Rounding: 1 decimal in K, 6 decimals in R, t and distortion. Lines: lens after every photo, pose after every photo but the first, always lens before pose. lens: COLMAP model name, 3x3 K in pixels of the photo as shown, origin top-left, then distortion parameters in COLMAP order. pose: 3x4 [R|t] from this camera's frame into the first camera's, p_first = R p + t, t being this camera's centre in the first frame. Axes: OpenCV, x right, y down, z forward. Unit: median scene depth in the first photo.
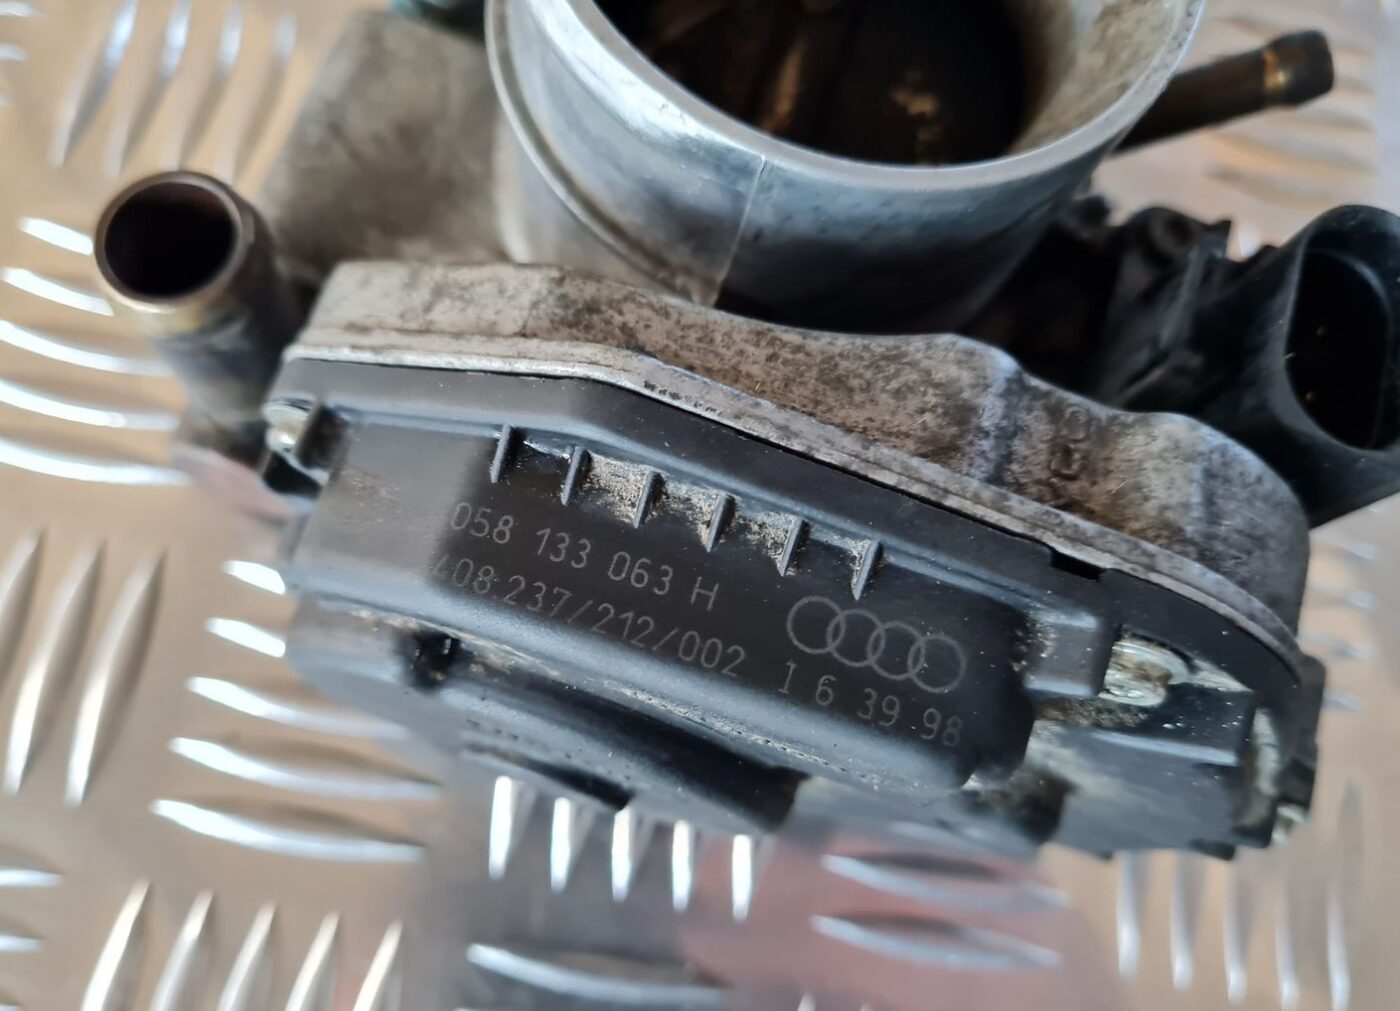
lens RADIAL K [[1264.1, 0, 698.1], [0, 1264.1, 571.2], [0, 0, 1]] dist [-0.078227, -0.002453]
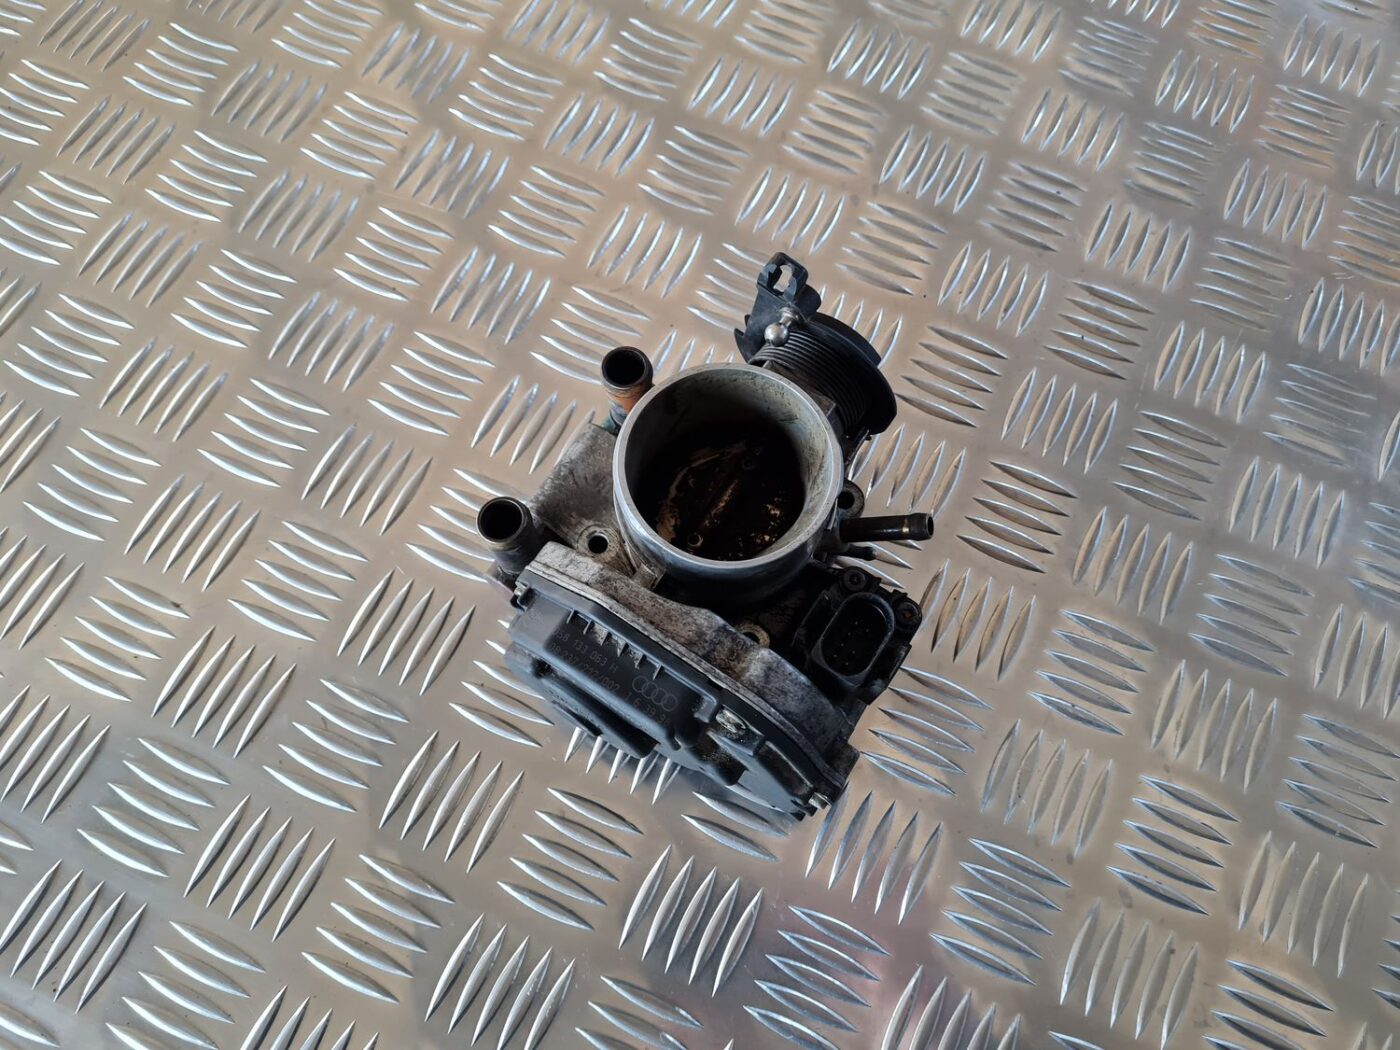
lens RADIAL K [[1116.7, 0, 720.4], [0, 1116.7, 504.2], [0, 0, 1]] dist [0.011286, -0.019548]
pose [[0.958455, 0.205135, -0.198198, 0.785086], [-0.228648, 0.967951, -0.103876, -0.163201], [0.170538, 0.144879, 0.974642, -1.987785]]
